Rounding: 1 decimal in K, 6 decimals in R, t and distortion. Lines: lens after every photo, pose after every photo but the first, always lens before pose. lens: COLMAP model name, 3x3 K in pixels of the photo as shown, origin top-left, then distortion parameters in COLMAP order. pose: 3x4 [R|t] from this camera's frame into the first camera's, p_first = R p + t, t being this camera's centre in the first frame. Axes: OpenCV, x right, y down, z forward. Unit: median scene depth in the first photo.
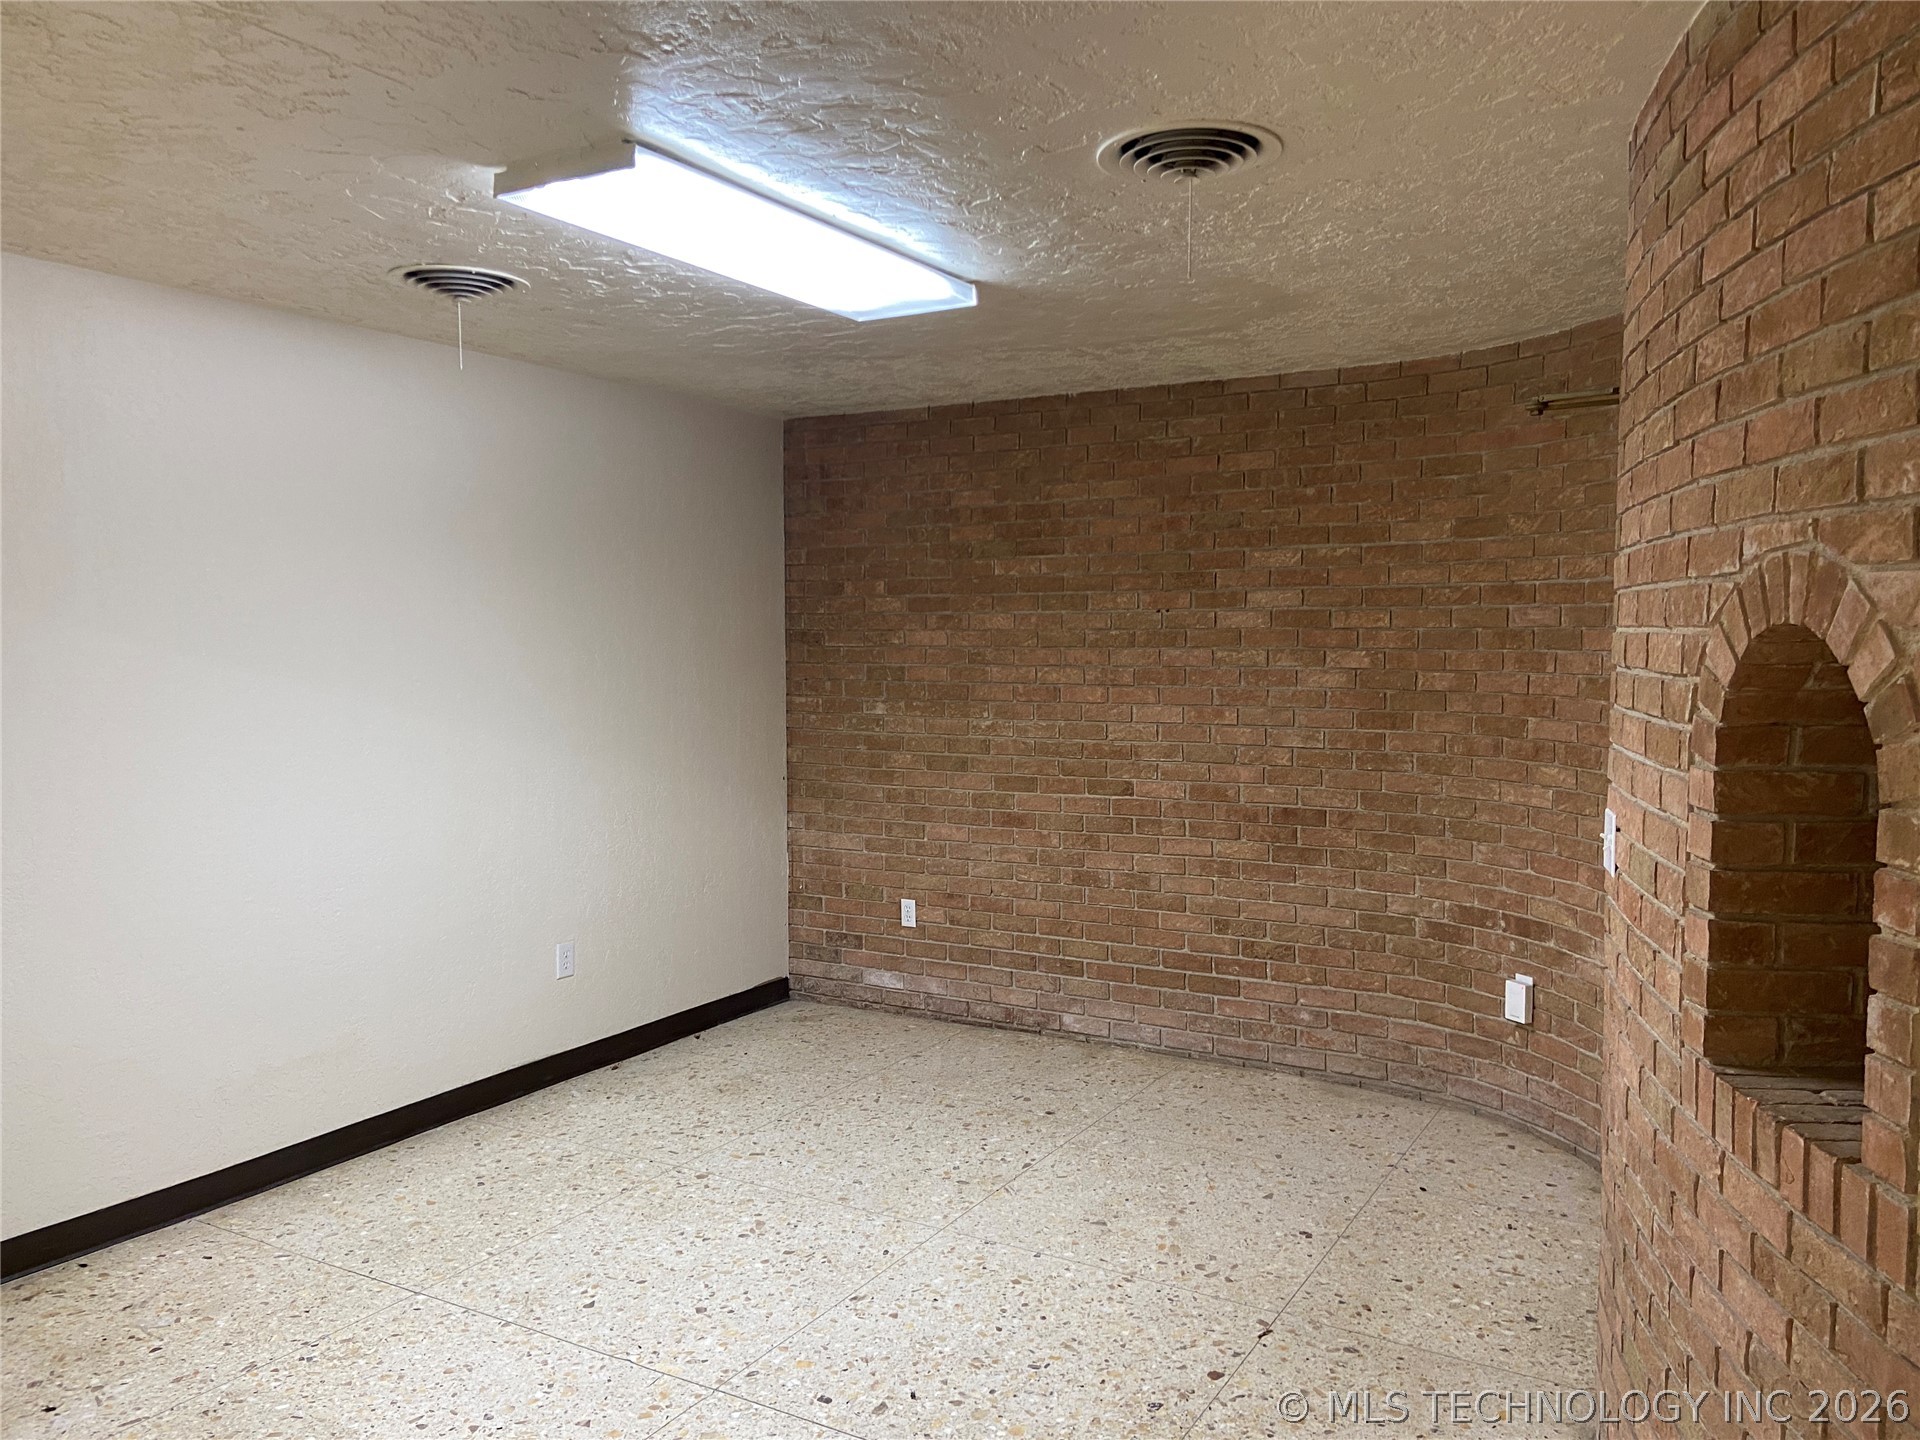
lens RADIAL K [[1432.5, 0, 952.3], [0, 1432.5, 716.7], [0, 0, 1]] dist [0.127101, -0.162403]
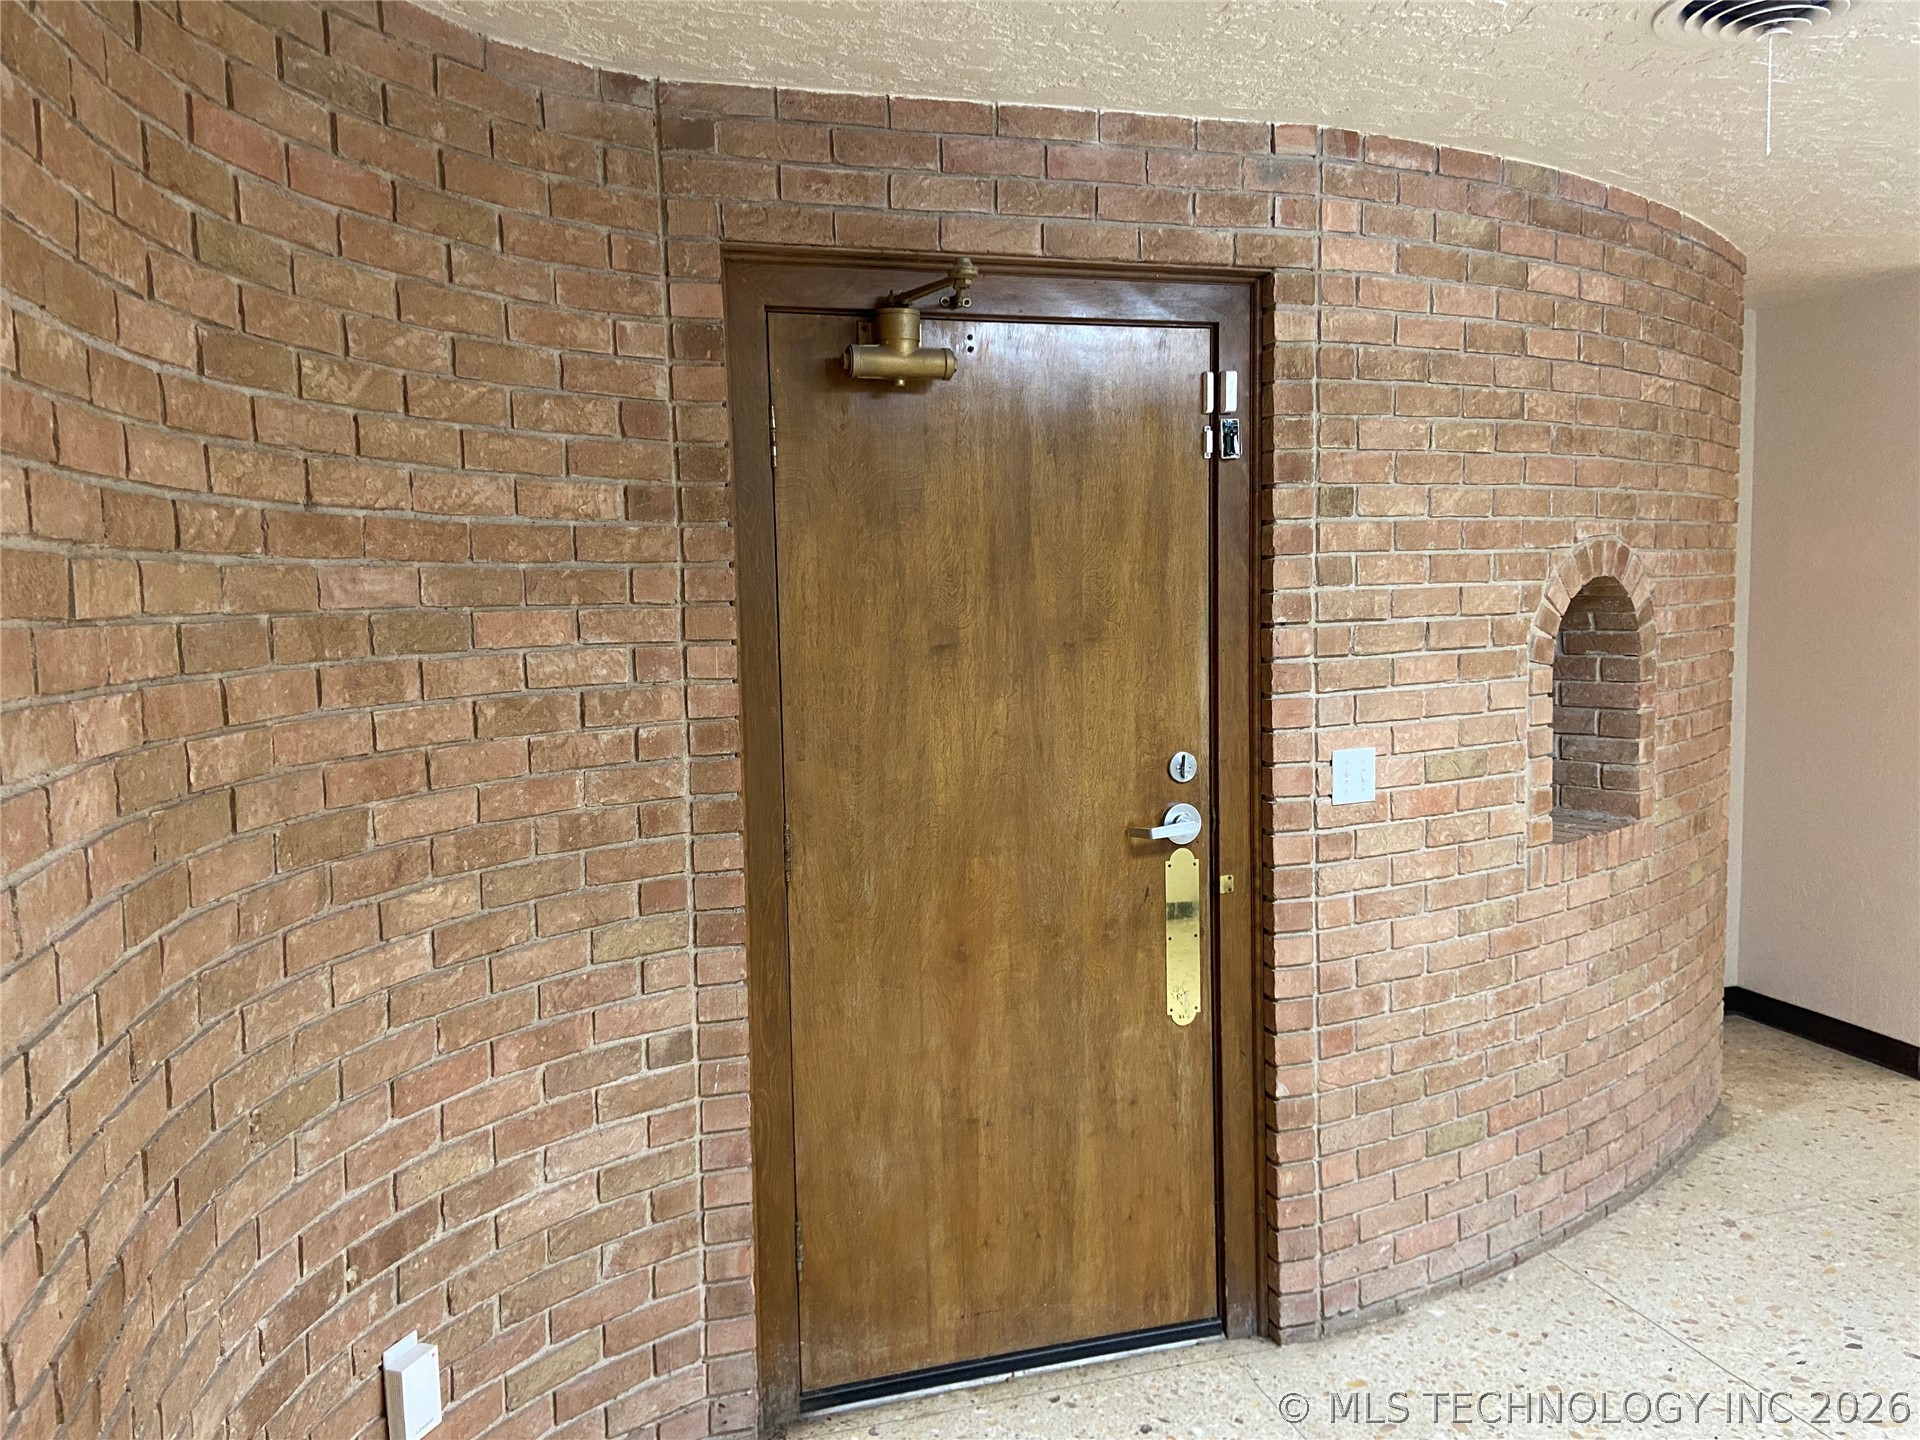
lens RADIAL K [[1432.5, 0, 952.3], [0, 1432.5, 716.7], [0, 0, 1]] dist [0.127101, -0.162403]
pose [[-0.719243, -0.044730, 0.693317, -0.062905], [0.065500, 0.989115, 0.131763, -0.079619], [-0.691664, 0.140181, -0.708484, 1.251243]]
